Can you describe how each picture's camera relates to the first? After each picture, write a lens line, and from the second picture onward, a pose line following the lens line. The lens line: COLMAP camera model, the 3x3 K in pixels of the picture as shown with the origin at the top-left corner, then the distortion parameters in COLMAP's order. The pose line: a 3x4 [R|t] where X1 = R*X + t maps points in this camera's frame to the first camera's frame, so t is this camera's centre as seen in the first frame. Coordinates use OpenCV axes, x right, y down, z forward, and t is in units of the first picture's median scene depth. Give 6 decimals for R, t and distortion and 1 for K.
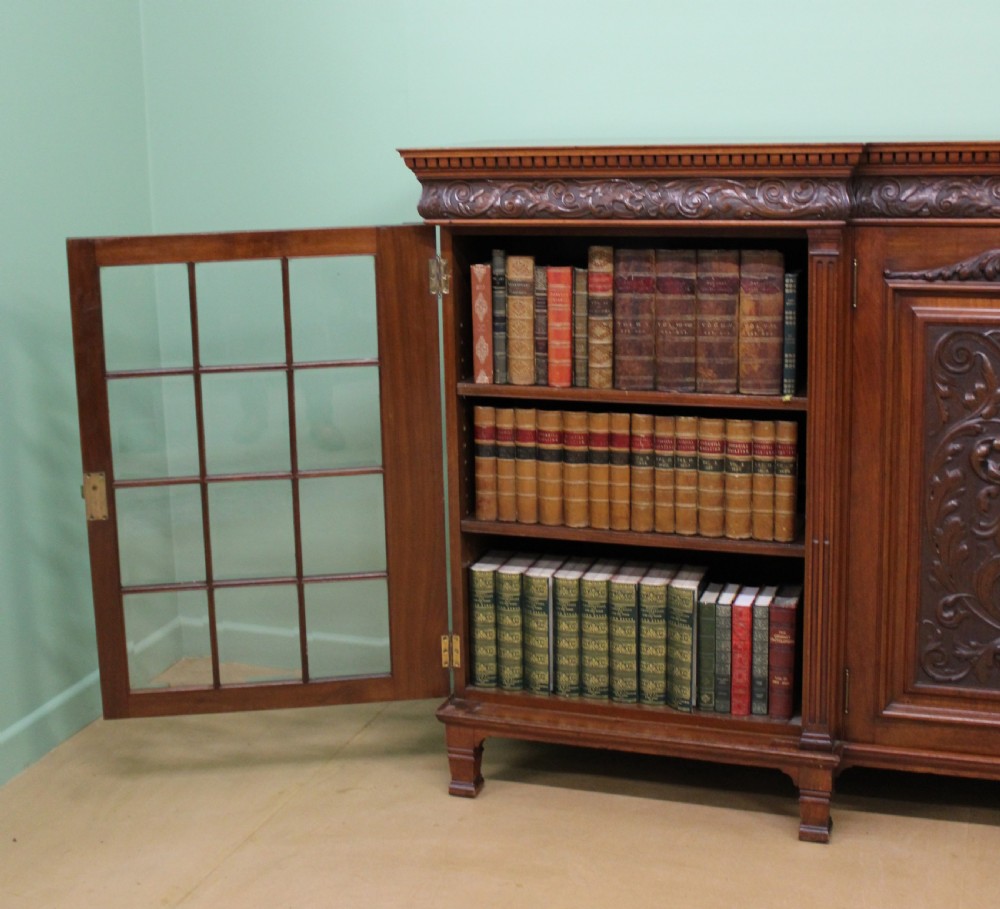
lens RADIAL K [[1574.6, 0, 434.7], [0, 1574.6, 331.2], [0, 0, 1]] dist [-0.140365, 0.116876]
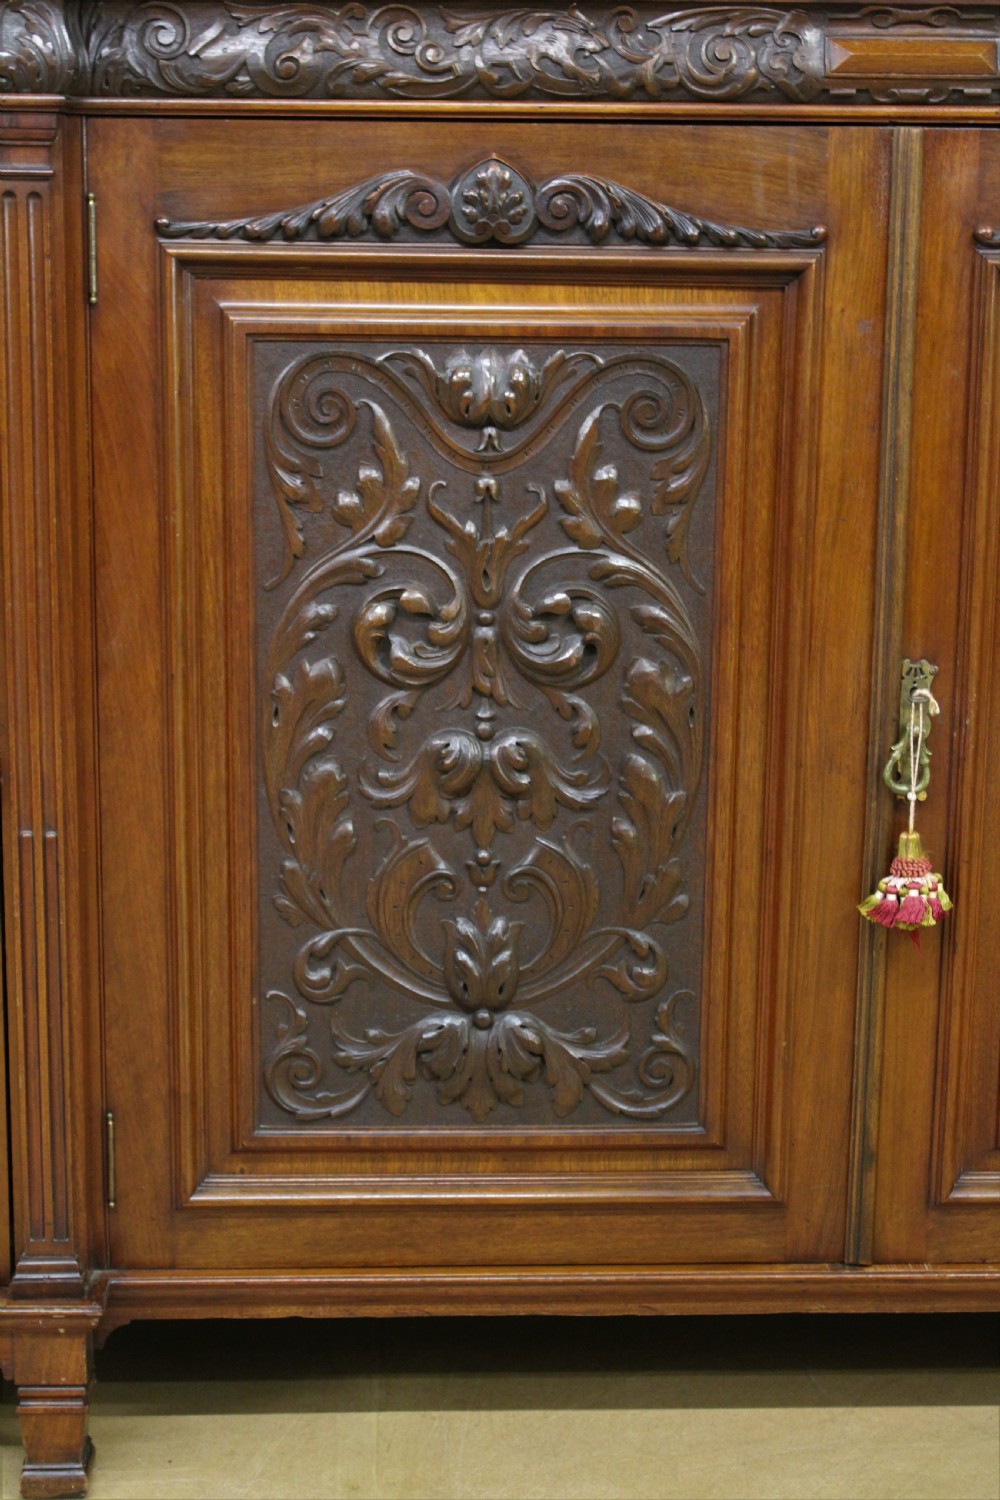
lens RADIAL K [[2662.8, 0, 519.7], [0, 2662.8, 749.5], [0, 0, 1]] dist [-0.015700, 0.235366]
pose [[0.918655, -0.045646, 0.392415, 0.076613], [0.021207, 0.997568, 0.066392, 0.063999], [-0.394492, -0.052669, 0.917389, 0.246031]]
